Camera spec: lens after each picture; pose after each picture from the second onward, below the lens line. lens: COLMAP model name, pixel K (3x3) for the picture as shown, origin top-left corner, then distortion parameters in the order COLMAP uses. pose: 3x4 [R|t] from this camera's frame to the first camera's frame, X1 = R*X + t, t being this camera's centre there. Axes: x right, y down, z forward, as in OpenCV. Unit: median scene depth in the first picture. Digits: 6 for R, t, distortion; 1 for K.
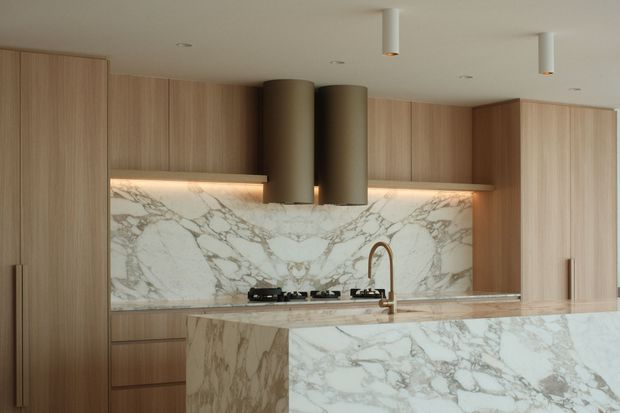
lens RADIAL K [[733.7, 0, 310.0], [0, 733.7, 206.5], [0, 0, 1]] dist [-0.005708, -0.011793]
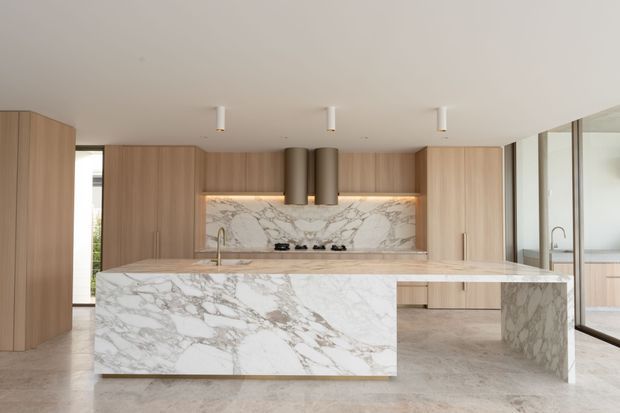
lens RADIAL K [[292.8, 0, 310.1], [0, 292.8, 200.0], [0, 0, 1]] dist [-0.000042, 0.000017]
pose [[0.906529, -0.018742, -0.421726, 0.653357], [0.014308, 0.999804, -0.013678, -0.009714], [0.421900, 0.006366, 0.906620, 0.407737]]
